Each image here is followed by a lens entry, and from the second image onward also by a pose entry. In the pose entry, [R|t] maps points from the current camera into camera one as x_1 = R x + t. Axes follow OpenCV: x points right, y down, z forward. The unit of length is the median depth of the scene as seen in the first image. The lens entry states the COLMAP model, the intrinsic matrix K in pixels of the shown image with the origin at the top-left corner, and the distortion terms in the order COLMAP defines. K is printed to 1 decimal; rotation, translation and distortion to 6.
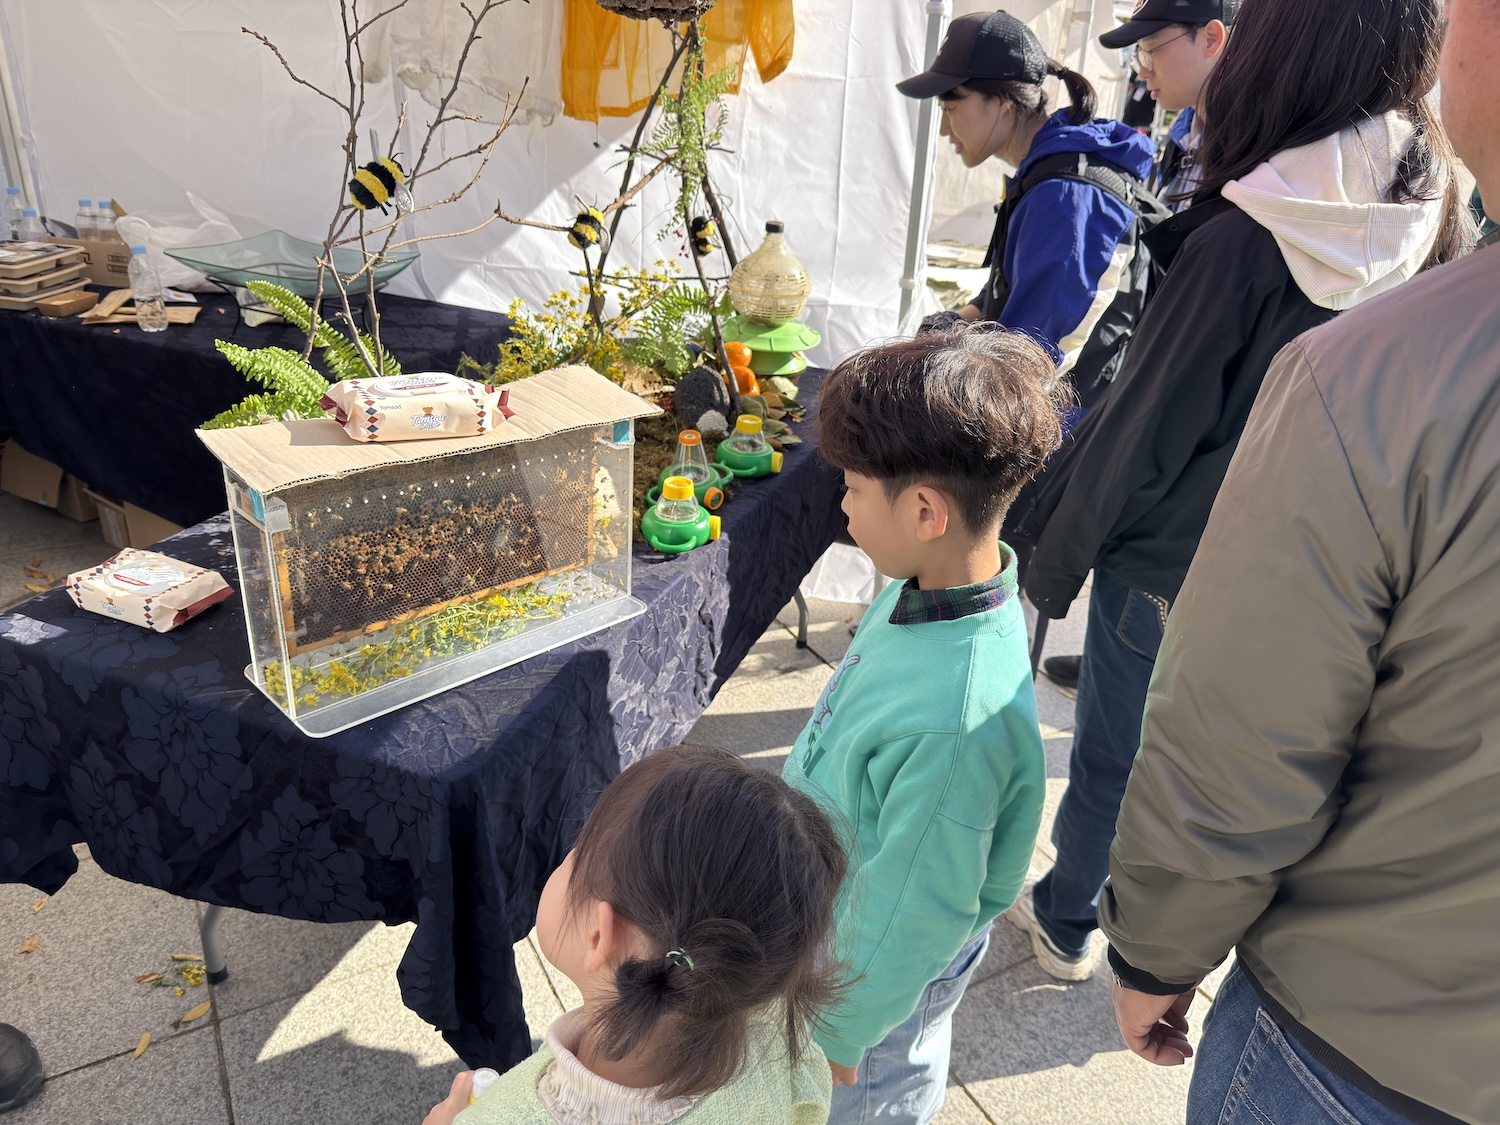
lens RADIAL K [[1044.1, 0, 750.0], [0, 1044.1, 562.5], [0, 0, 1]] dist [0.001555, -0.006828]
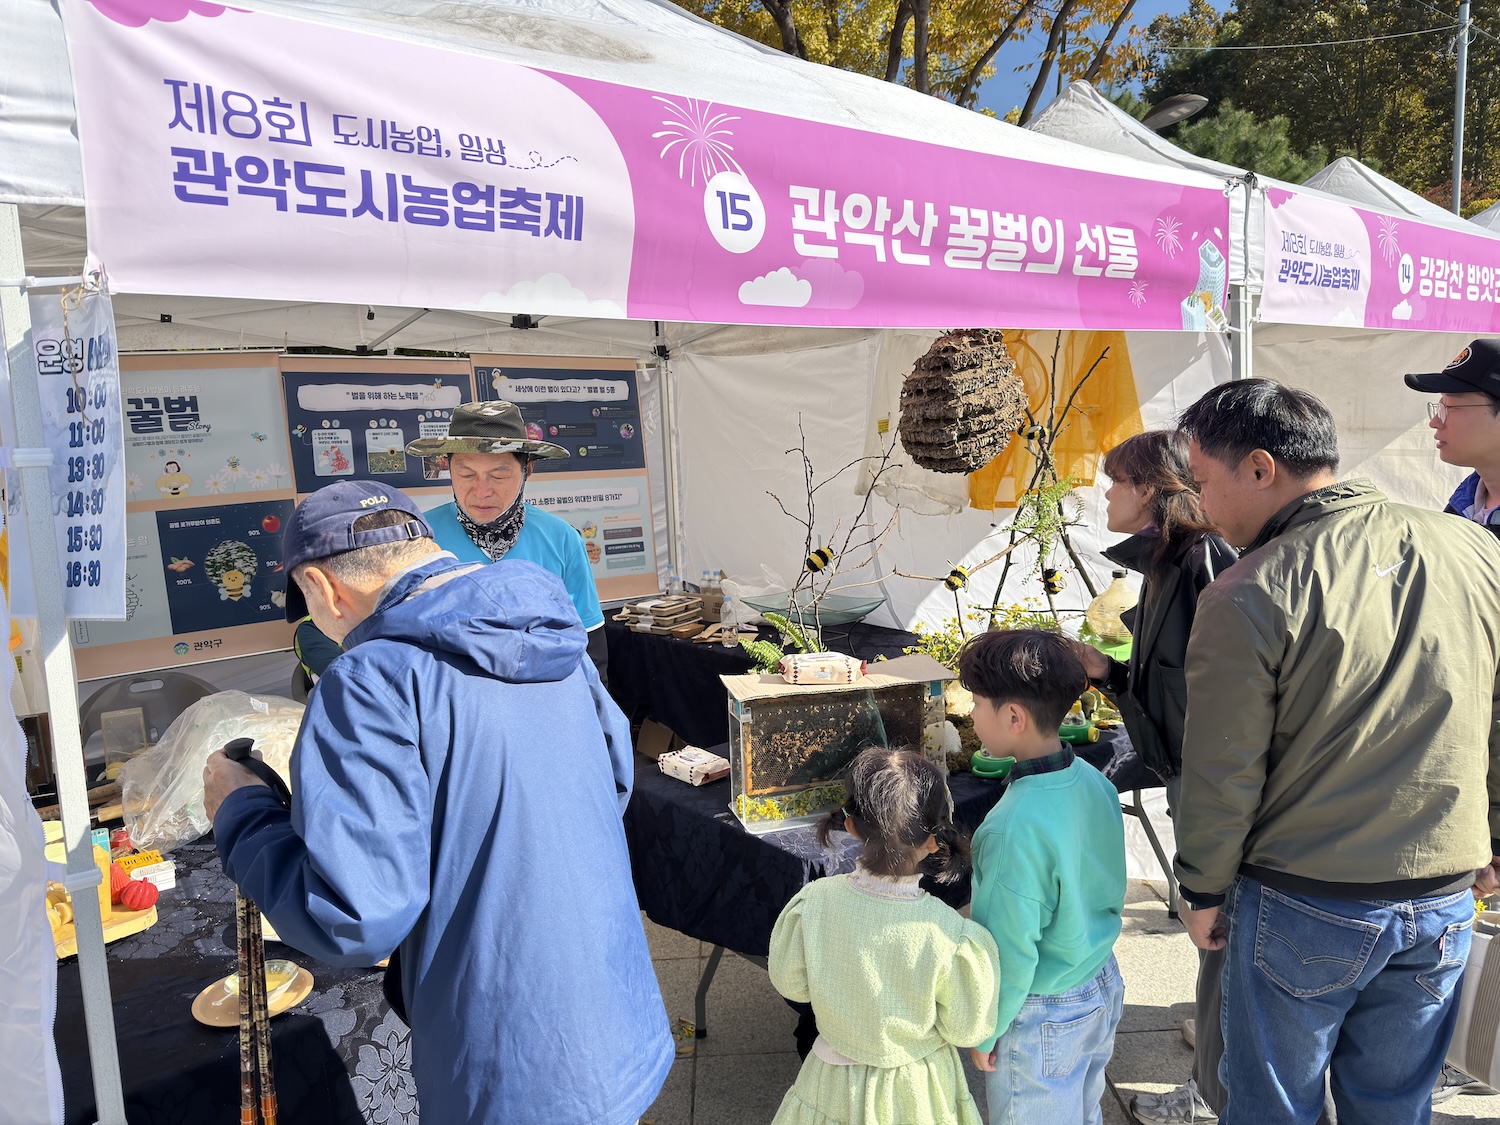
lens RADIAL K [[1075.2, 0, 750.0], [0, 1075.2, 562.5], [0, 0, 1]] dist [0.017651, 0.001228]
pose [[0.866636, -0.035931, -0.497645, 0.400817], [-0.126353, 0.949086, -0.288566, 0.181122], [0.482677, 0.312961, 0.817972, -0.536349]]
